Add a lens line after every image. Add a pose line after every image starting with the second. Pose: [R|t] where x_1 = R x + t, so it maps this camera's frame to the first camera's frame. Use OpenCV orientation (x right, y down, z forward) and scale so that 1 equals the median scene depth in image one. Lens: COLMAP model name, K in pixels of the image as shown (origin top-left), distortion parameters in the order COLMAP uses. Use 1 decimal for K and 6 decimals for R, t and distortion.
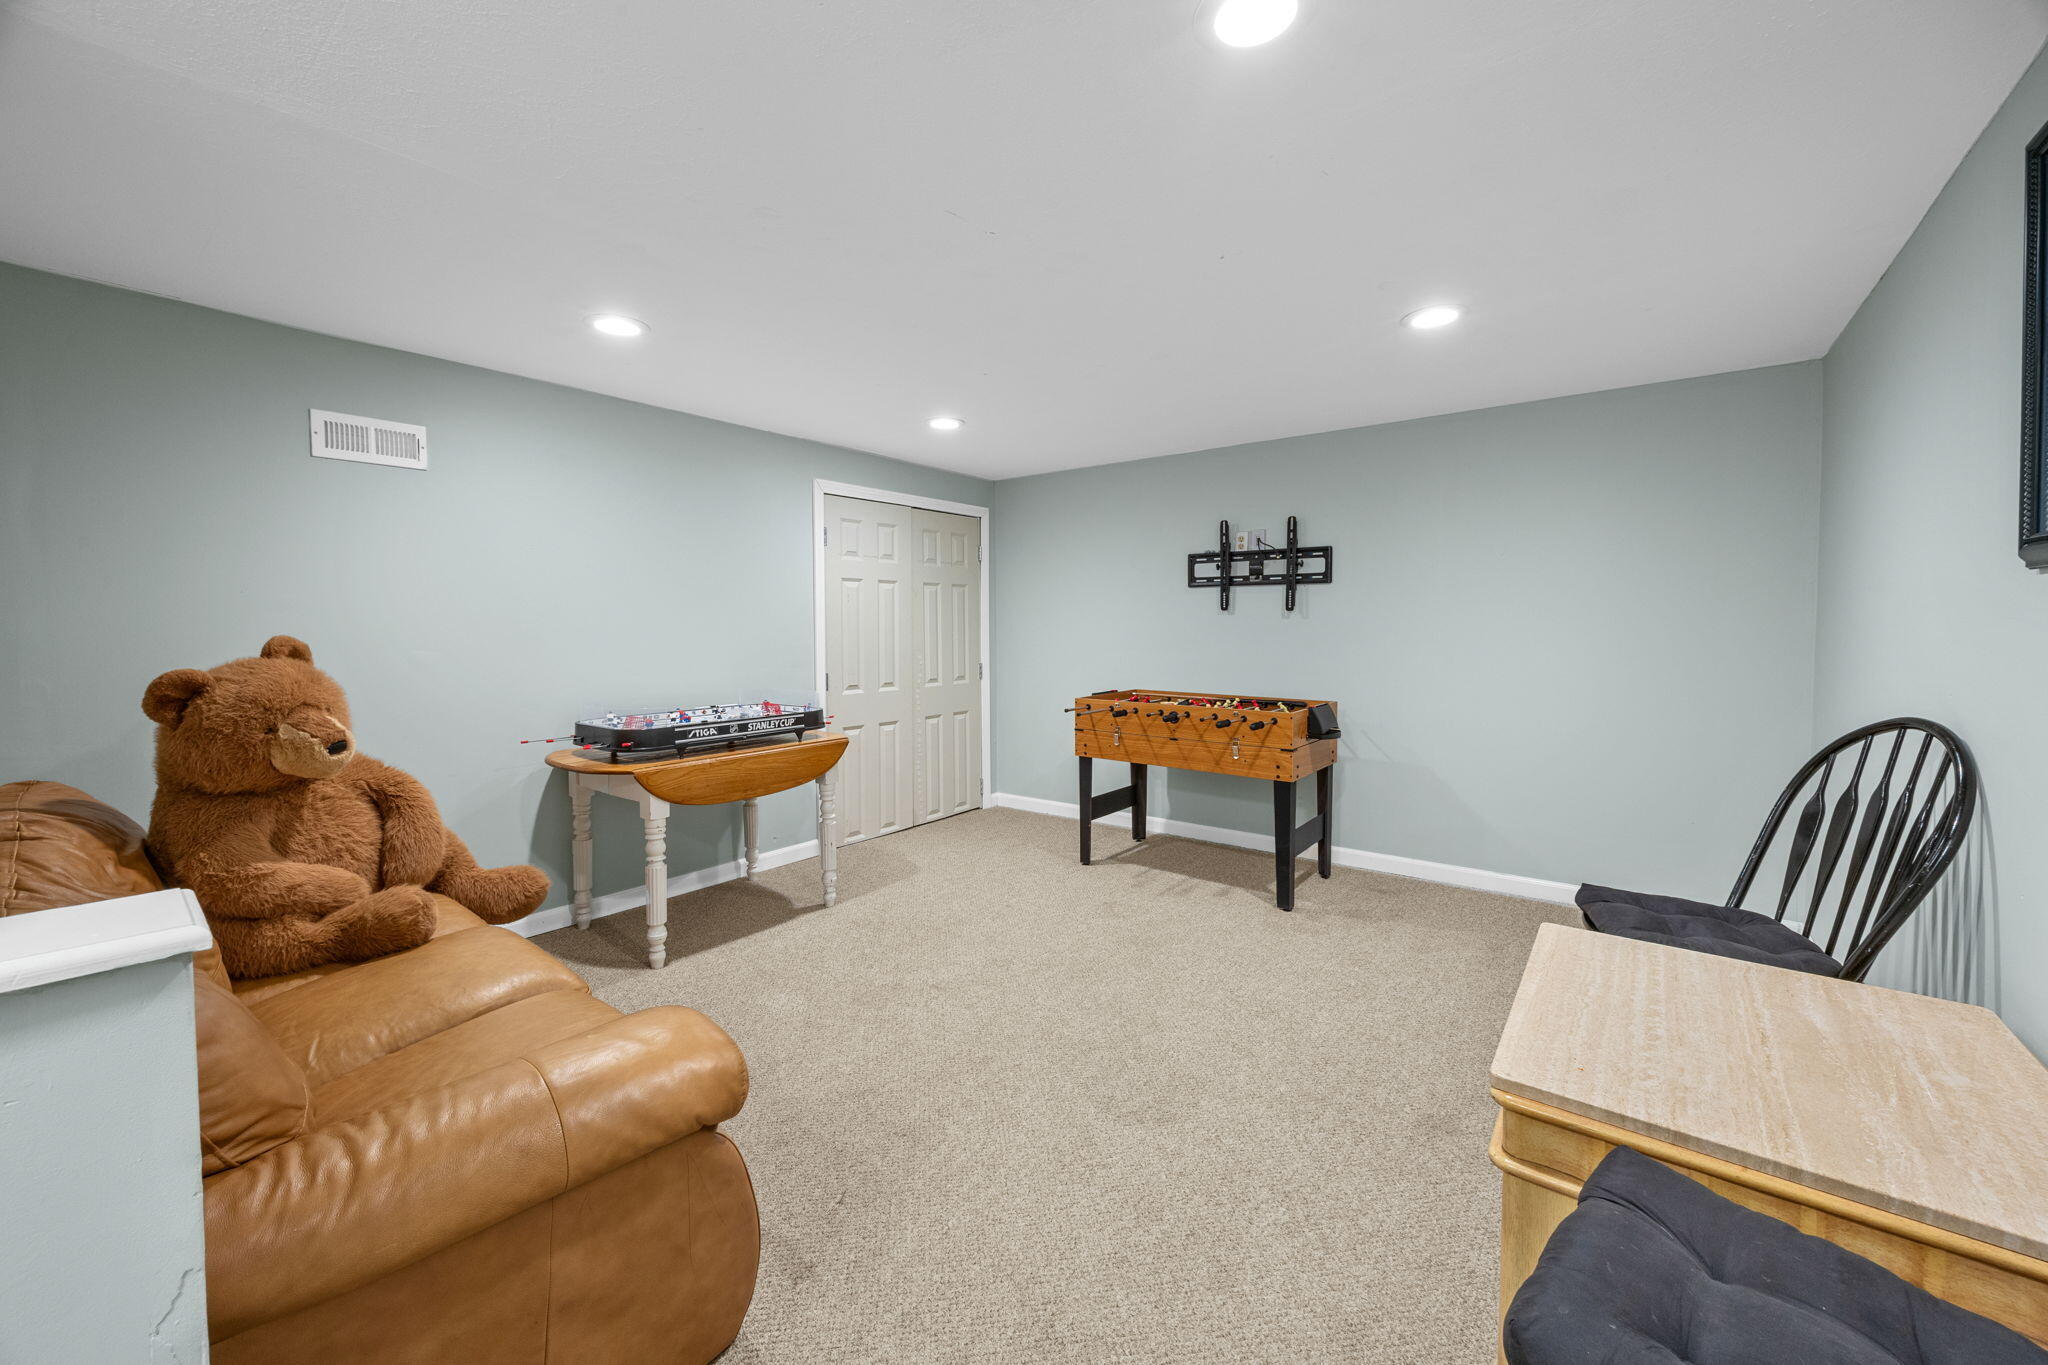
lens RADIAL K [[789.7, 0, 1022.5], [0, 789.7, 638.3], [0, 0, 1]] dist [-0.000563, -0.000029]
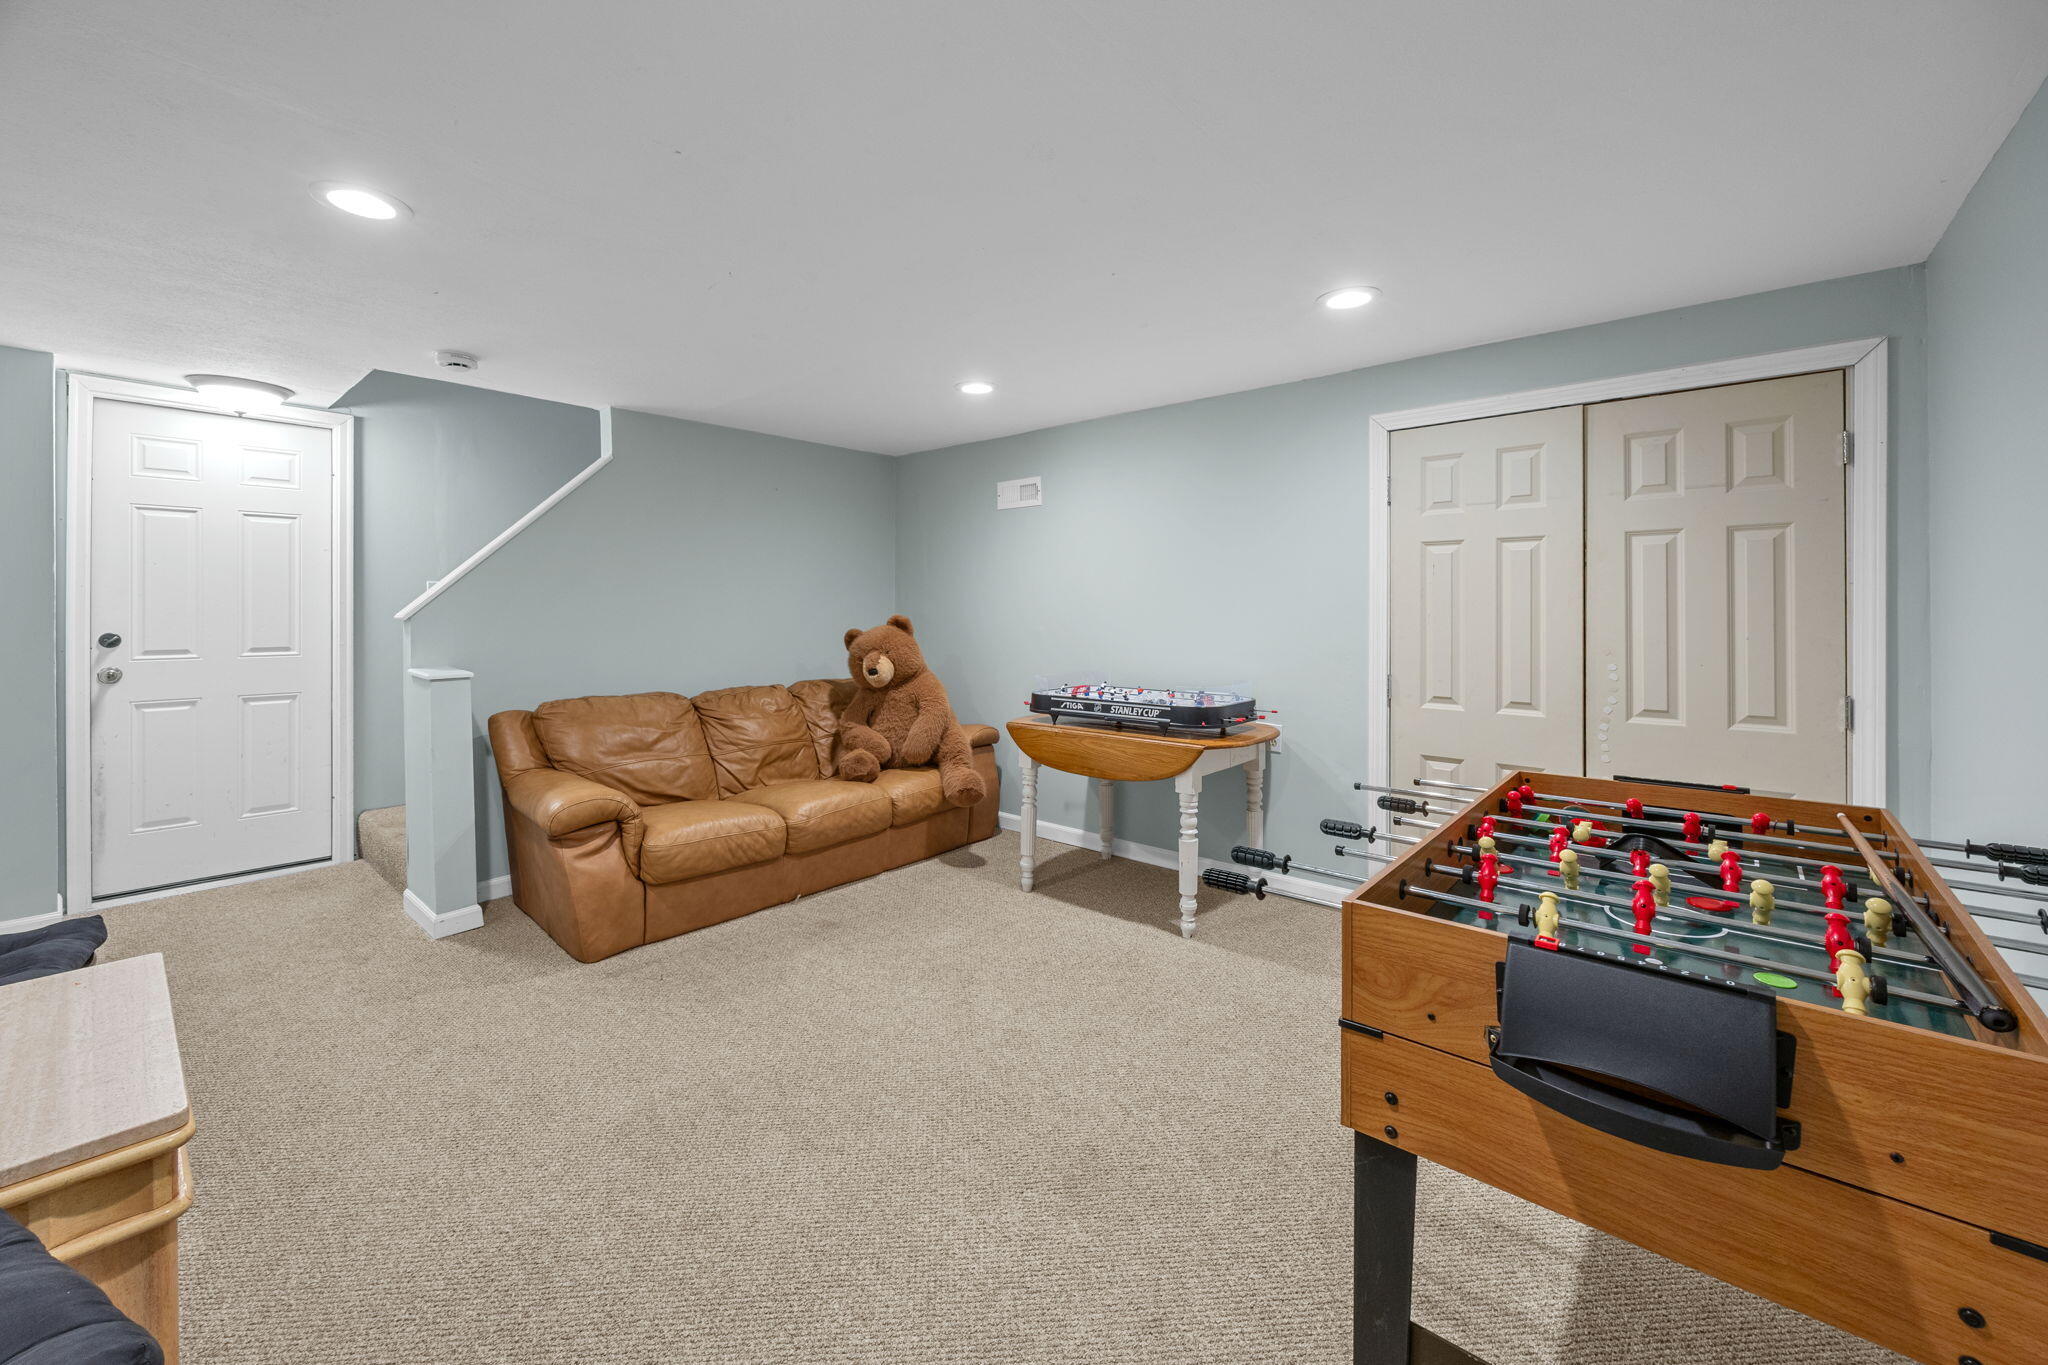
lens RADIAL K [[800.5, 0, 1021.4], [0, 800.5, 612.6], [0, 0, 1]] dist [-0.001305, -0.000090]
pose [[-0.035982, 0.003478, -0.999346, 0.619096], [-0.017893, 0.999831, 0.004124, -0.012320], [0.999192, 0.018030, -0.035914, 0.832066]]
